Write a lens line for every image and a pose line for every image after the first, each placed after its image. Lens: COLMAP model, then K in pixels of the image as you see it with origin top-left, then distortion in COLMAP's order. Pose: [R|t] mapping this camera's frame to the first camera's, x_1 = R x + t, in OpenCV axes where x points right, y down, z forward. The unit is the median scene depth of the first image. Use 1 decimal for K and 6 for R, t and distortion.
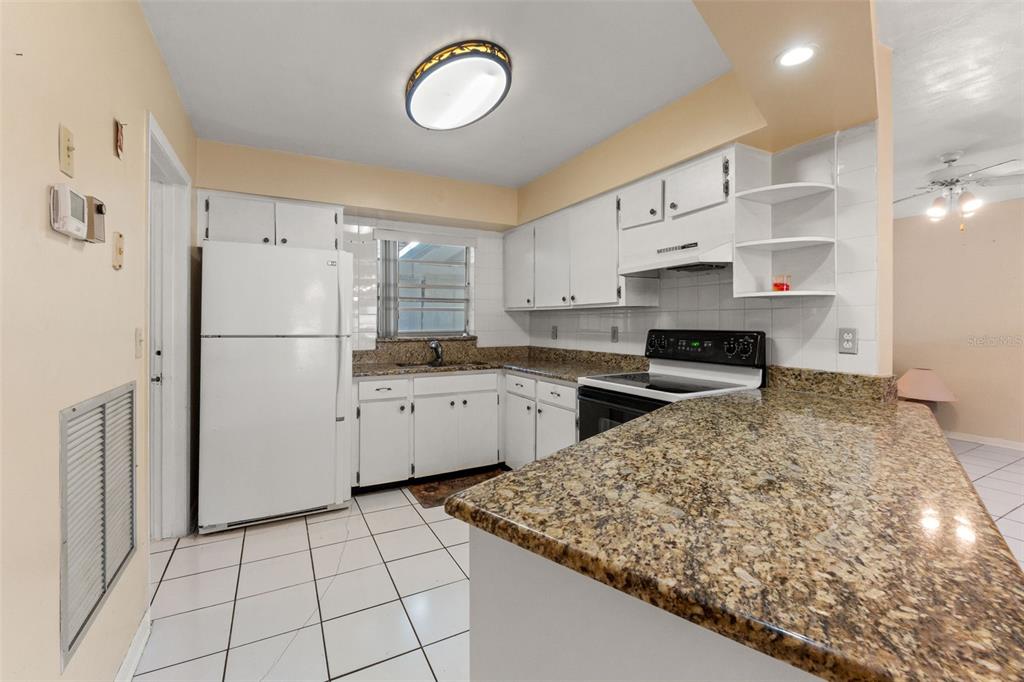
lens RADIAL K [[429.3, 0, 521.1], [0, 429.3, 321.7], [0, 0, 1]] dist [-0.010663, -0.000080]
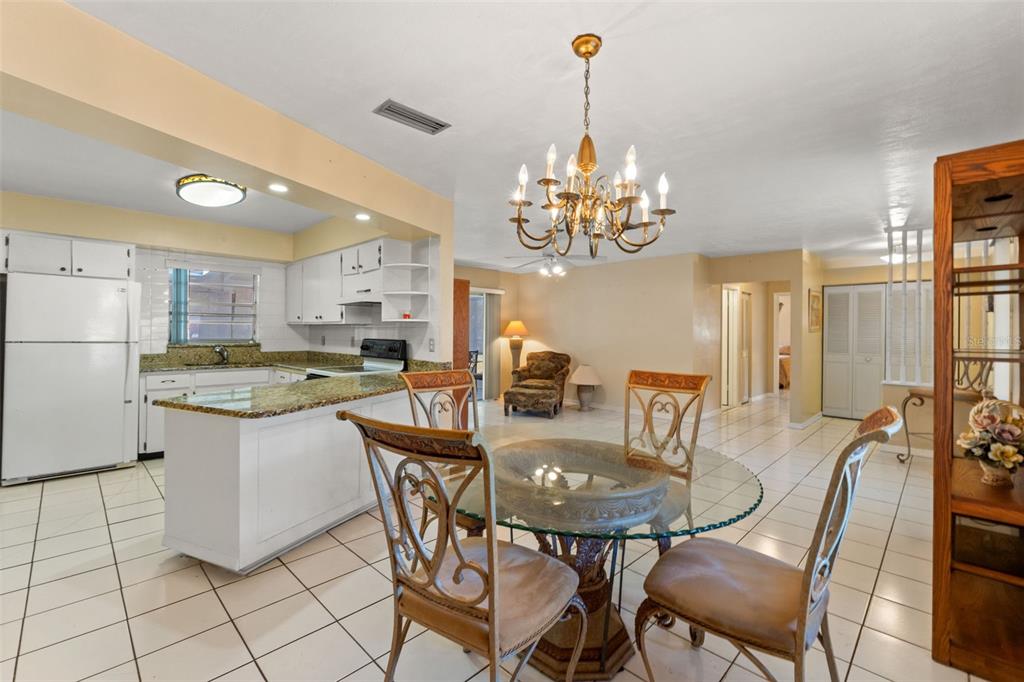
lens RADIAL K [[429.3, 0, 511.2], [0, 429.3, 332.4], [0, 0, 1]] dist [-0.010663, -0.000080]
pose [[0.957729, 0.009396, 0.287519, 0.347811], [-0.010274, 0.999946, 0.001544, -0.012691], [-0.287489, -0.004432, 0.957774, -0.639939]]
